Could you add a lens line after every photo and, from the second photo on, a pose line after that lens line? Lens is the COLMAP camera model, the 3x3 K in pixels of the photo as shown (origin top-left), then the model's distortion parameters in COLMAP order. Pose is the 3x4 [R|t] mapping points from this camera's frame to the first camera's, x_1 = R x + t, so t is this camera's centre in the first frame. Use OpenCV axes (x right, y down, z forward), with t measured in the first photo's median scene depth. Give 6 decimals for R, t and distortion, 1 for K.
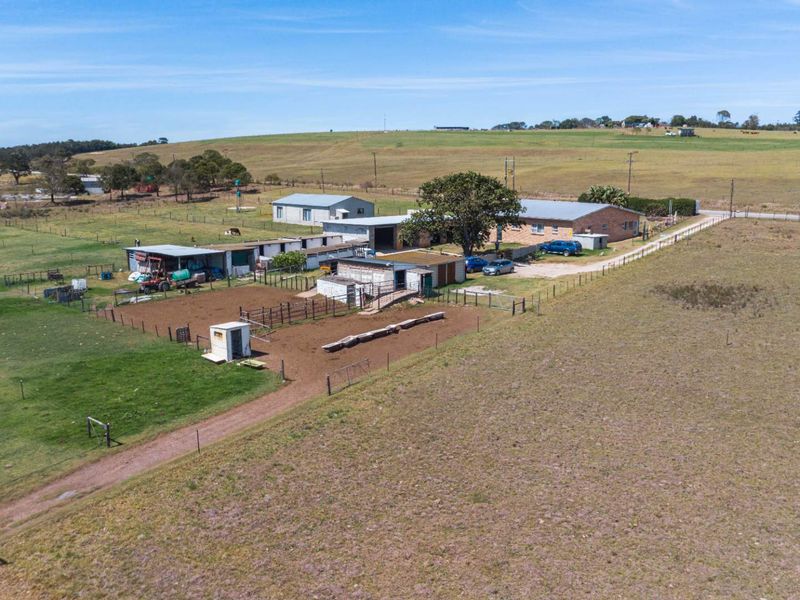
lens RADIAL K [[775.4, 0, 396.2], [0, 775.4, 300.6], [0, 0, 1]] dist [0.018978, 0.000000]
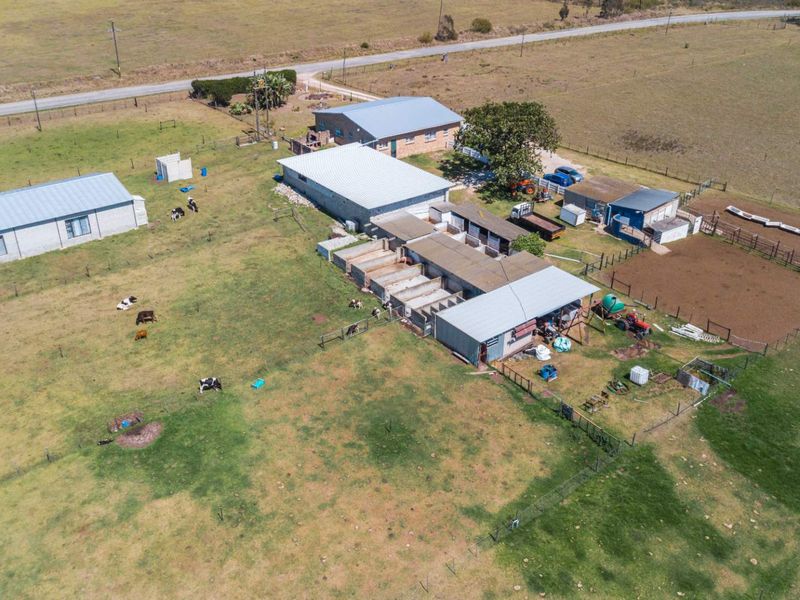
lens RADIAL K [[775.4, 0, 399.2], [0, 775.4, 298.8], [0, 0, 1]] dist [0.018978, 0.000000]
pose [[0.075454, -0.471784, 0.878480, -0.625727], [0.175977, 0.873464, 0.453975, -0.280736], [-0.981498, 0.120338, 0.148930, 0.650233]]
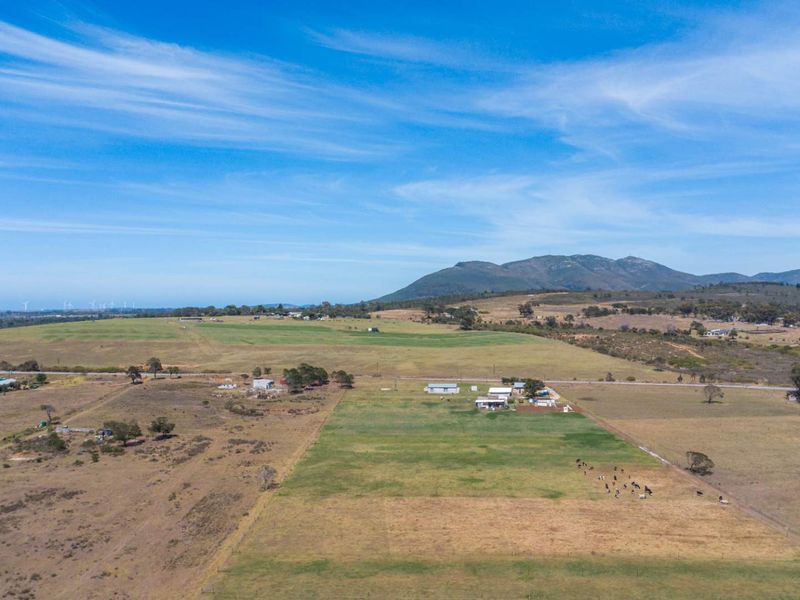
lens RADIAL K [[775.4, 0, 398.1], [0, 775.4, 300.3], [0, 0, 1]] dist [0.018978, 0.000000]
pose [[0.769660, -0.003313, 0.638446, -2.302690], [0.118858, 0.983249, -0.138183, -0.052406], [-0.627293, 0.182238, 0.757161, -1.401935]]
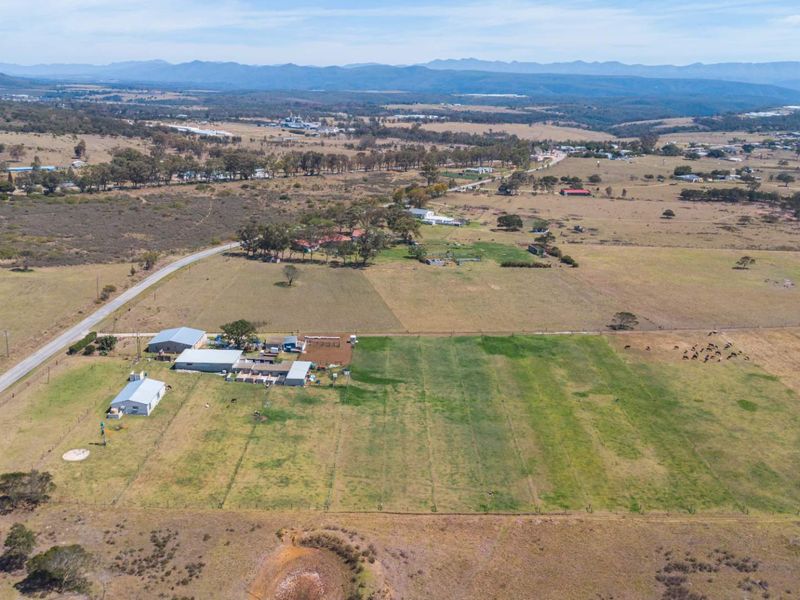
lens RADIAL K [[775.4, 0, 392.1], [0, 775.4, 298.1], [0, 0, 1]] dist [0.018978, 0.000000]
pose [[-0.712407, -0.195399, 0.674014, -1.546791], [0.120439, 0.912160, 0.391738, -0.888499], [-0.691354, 0.360254, -0.626295, 1.583721]]
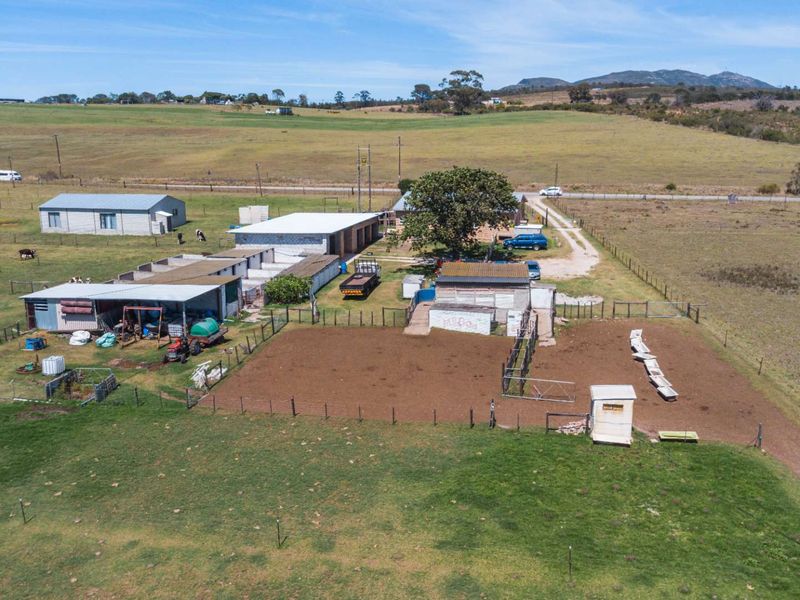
lens RADIAL K [[775.4, 0, 396.3], [0, 775.4, 302.5], [0, 0, 1]] dist [0.018978, 0.000000]
pose [[0.824252, -0.125661, 0.552103, -0.305257], [0.106940, 0.992063, 0.066145, -0.048951], [-0.556033, 0.004522, 0.831148, 0.188068]]
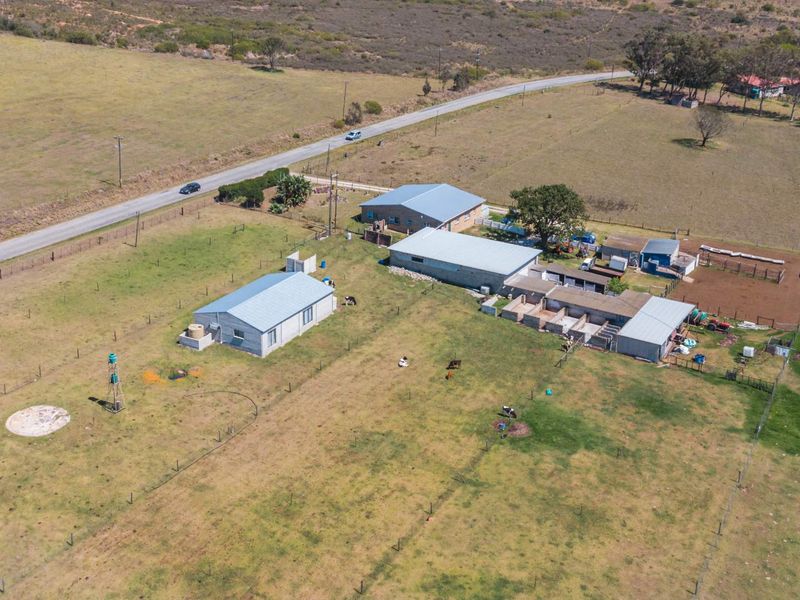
lens RADIAL K [[987.6, 0, 396.3], [0, 987.6, 293.7], [0, 0, 1]] dist [0.017801, 0.000000]
pose [[-0.303683, -0.359963, 0.882158, -0.931870], [0.149404, 0.896439, 0.417223, -0.493103], [-0.940986, 0.258502, -0.218454, 1.080754]]
